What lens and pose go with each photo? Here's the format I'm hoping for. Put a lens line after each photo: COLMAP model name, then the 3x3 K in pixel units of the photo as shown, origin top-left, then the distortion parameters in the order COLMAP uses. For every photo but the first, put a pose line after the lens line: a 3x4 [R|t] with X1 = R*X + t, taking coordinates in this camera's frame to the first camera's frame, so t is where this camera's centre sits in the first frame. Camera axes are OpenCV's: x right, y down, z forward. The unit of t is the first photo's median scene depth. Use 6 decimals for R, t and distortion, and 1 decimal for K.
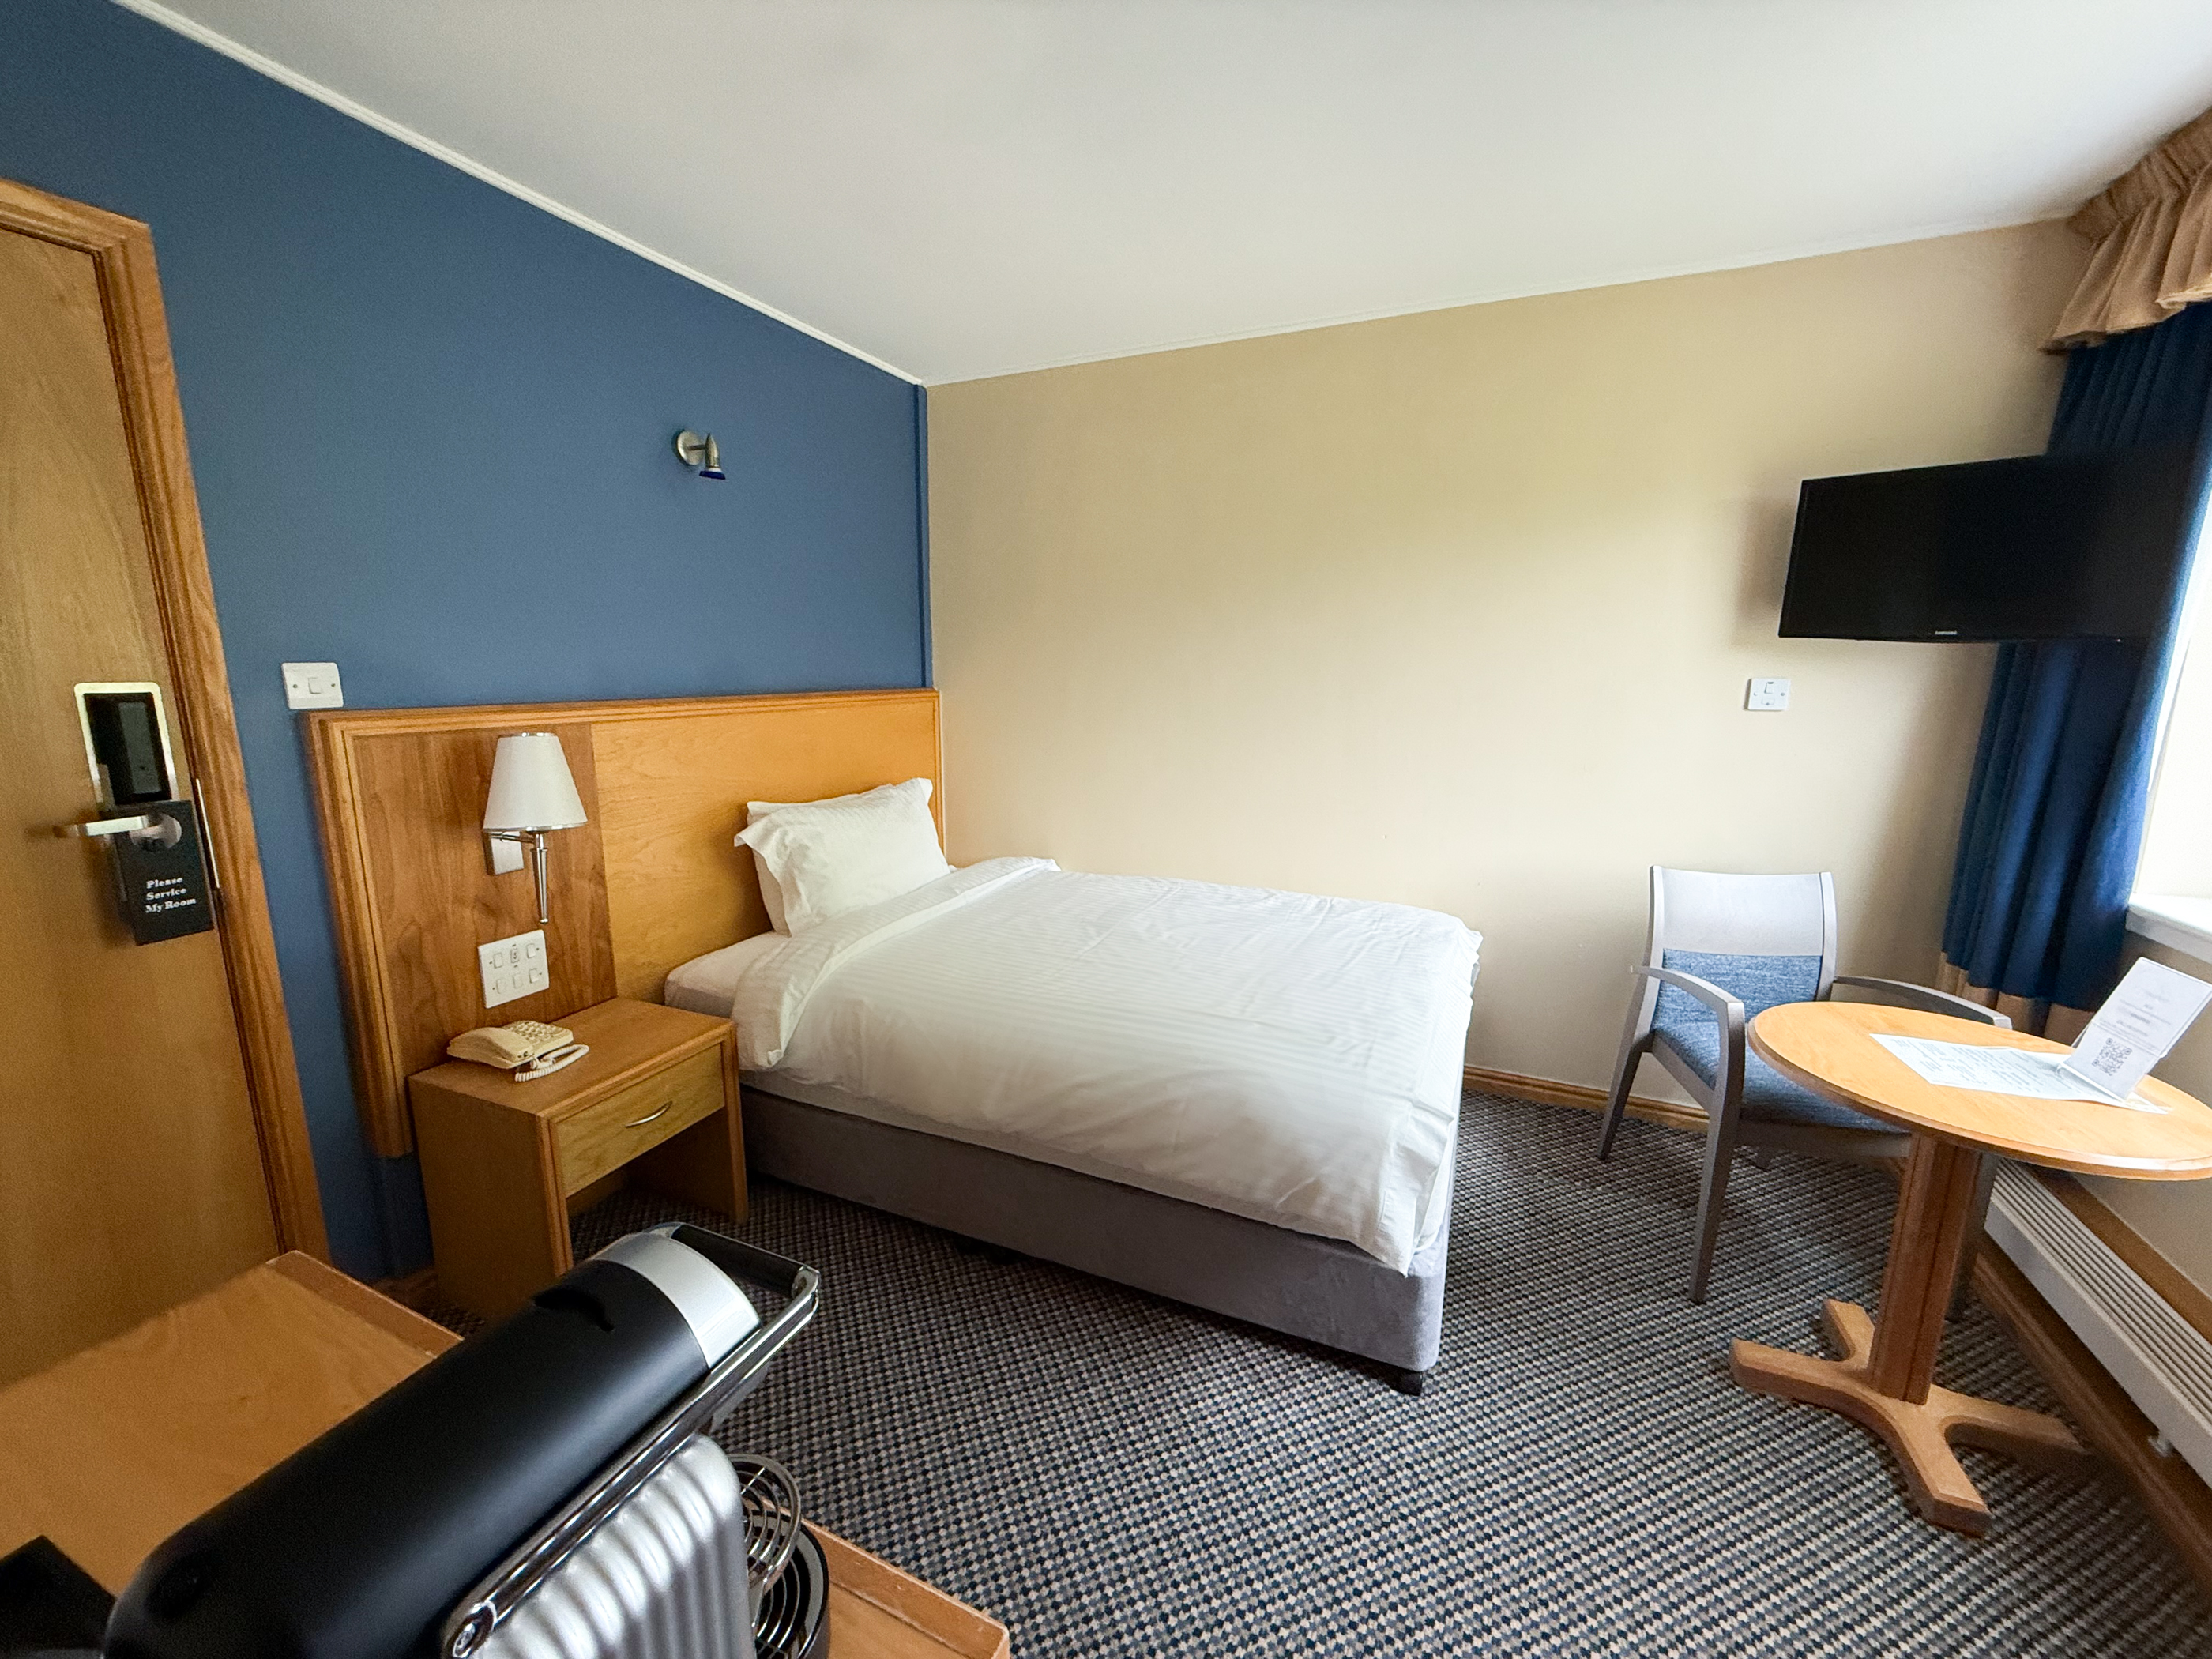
lens RADIAL K [[882.3, 0, 1106.0], [0, 882.3, 829.5], [0, 0, 1]] dist [0.004205, 0.000320]
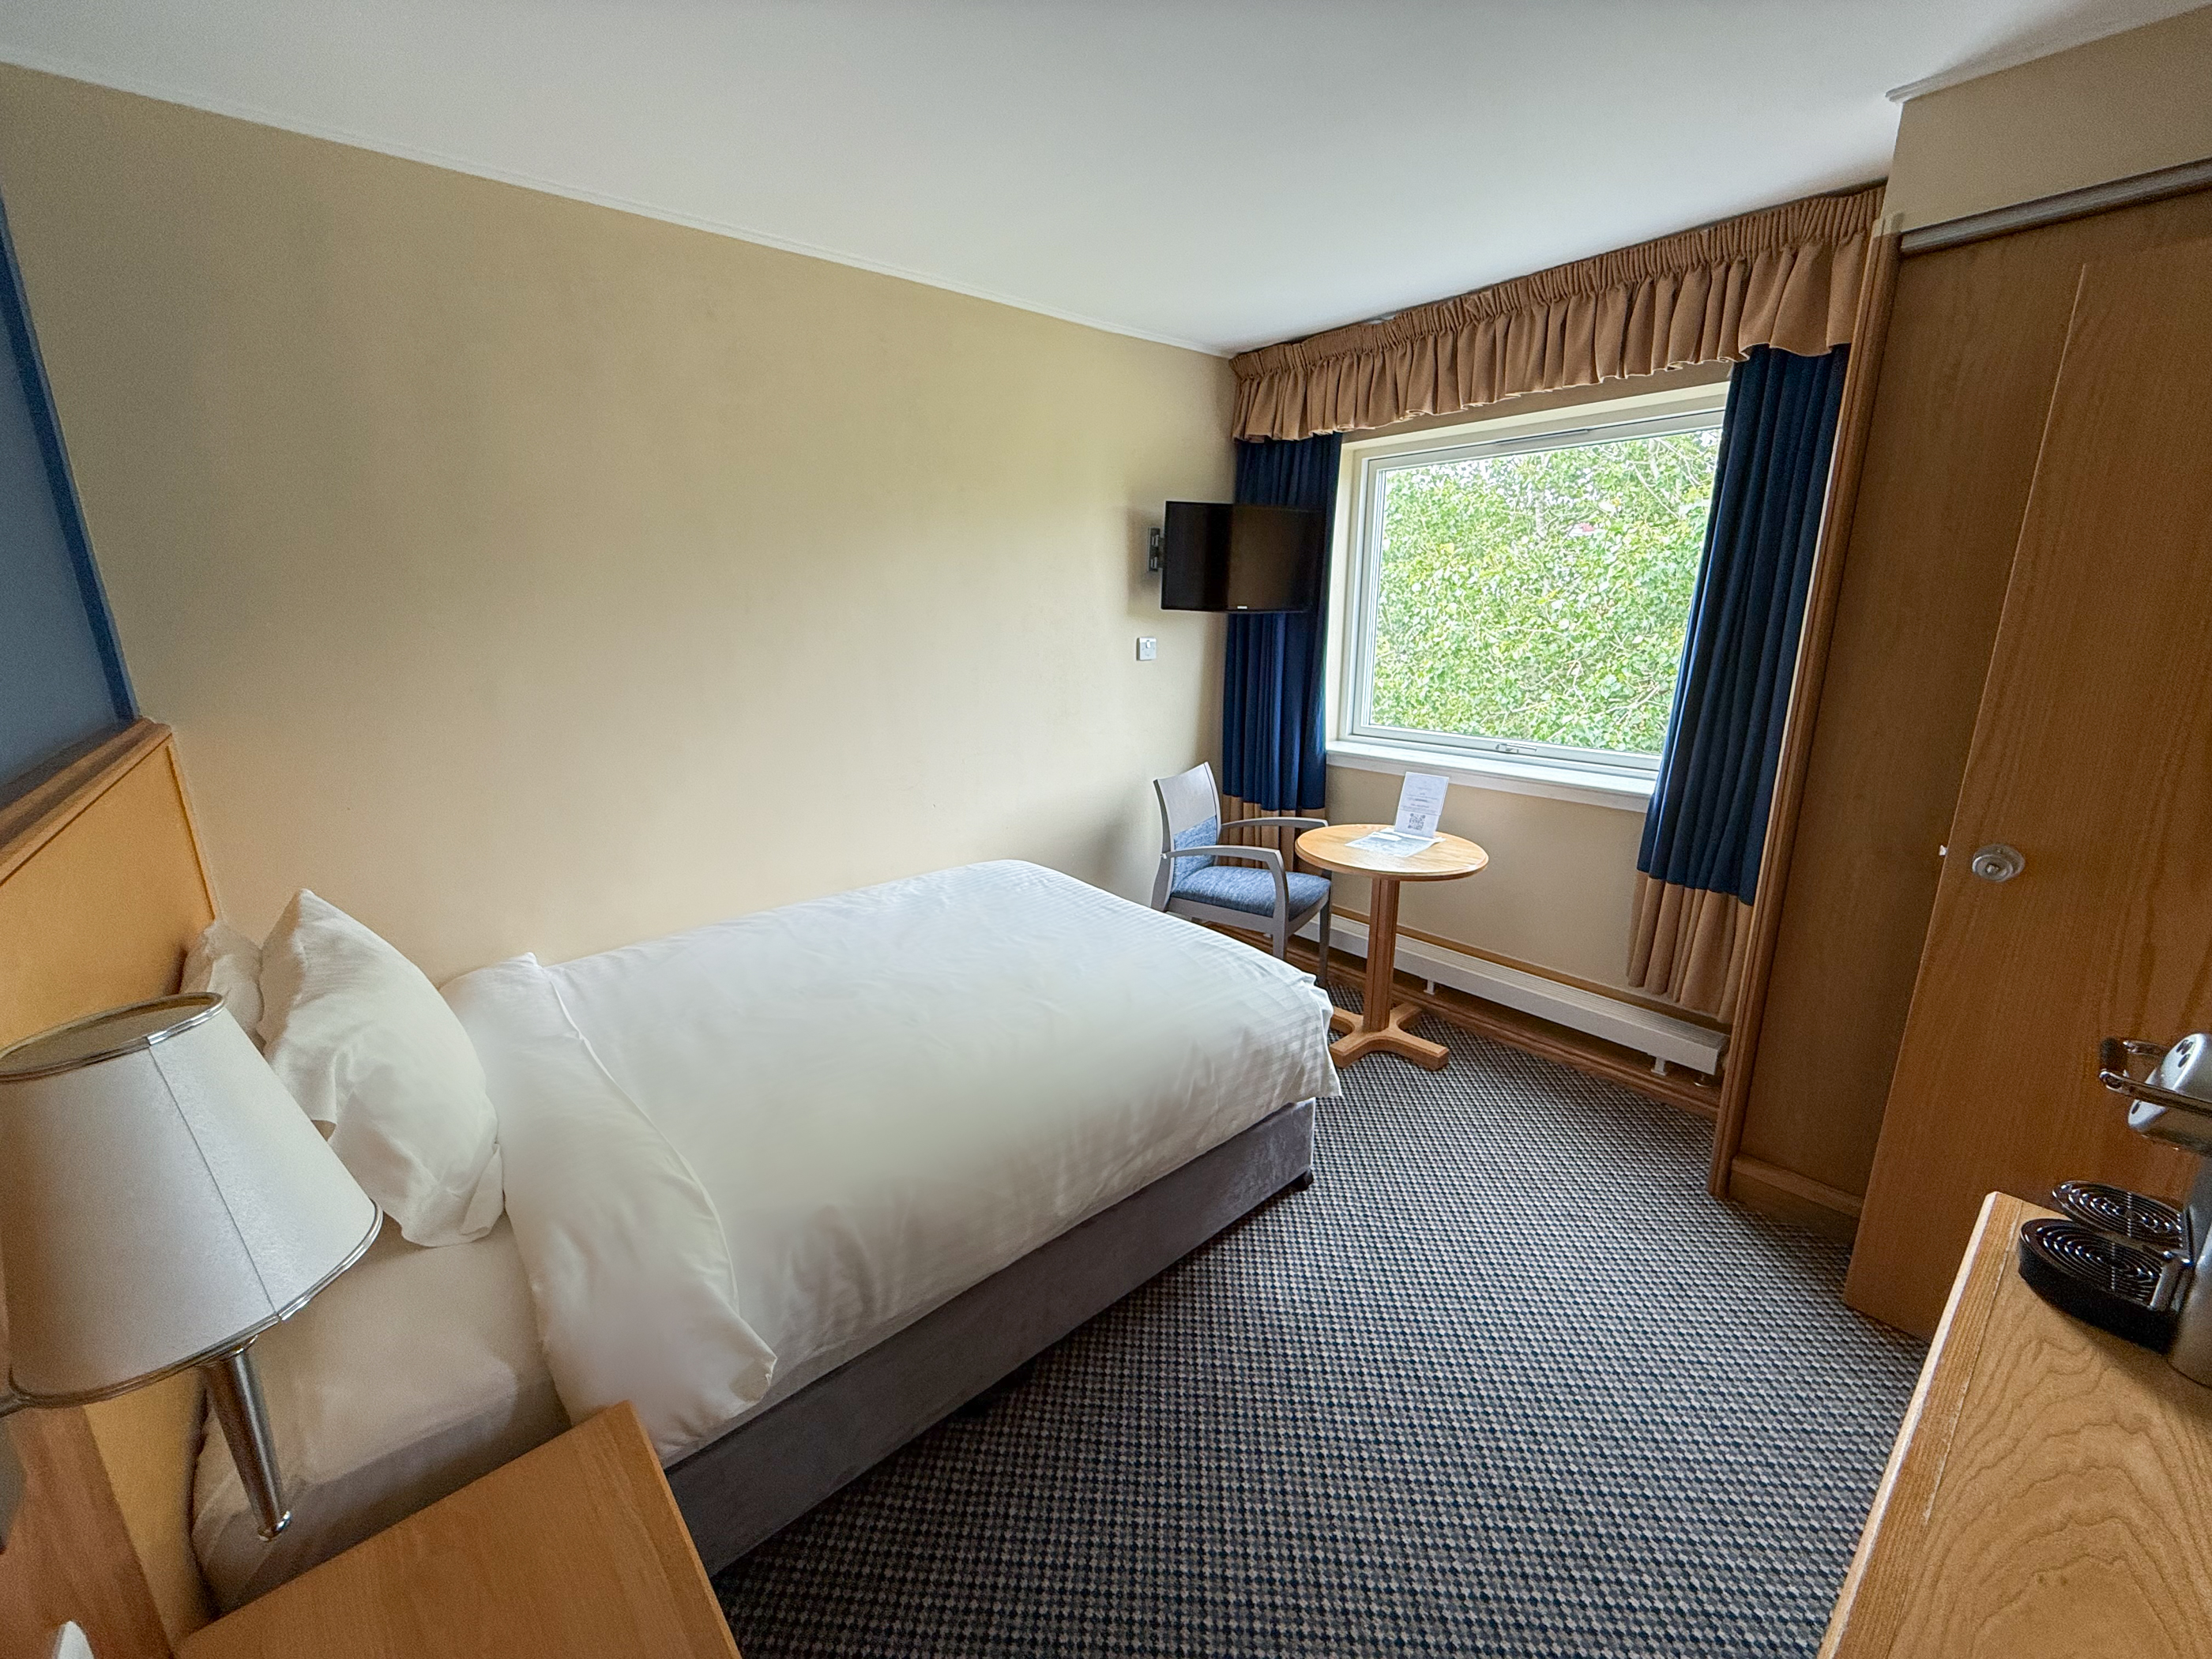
lens RADIAL K [[882.3, 0, 1106.0], [0, 882.3, 829.5], [0, 0, 1]] dist [0.004205, 0.000320]
pose [[0.430690, -0.234816, 0.871417, -0.836368], [0.179872, 0.968521, 0.172082, -0.180482], [-0.884394, 0.082630, 0.459369, 0.604061]]
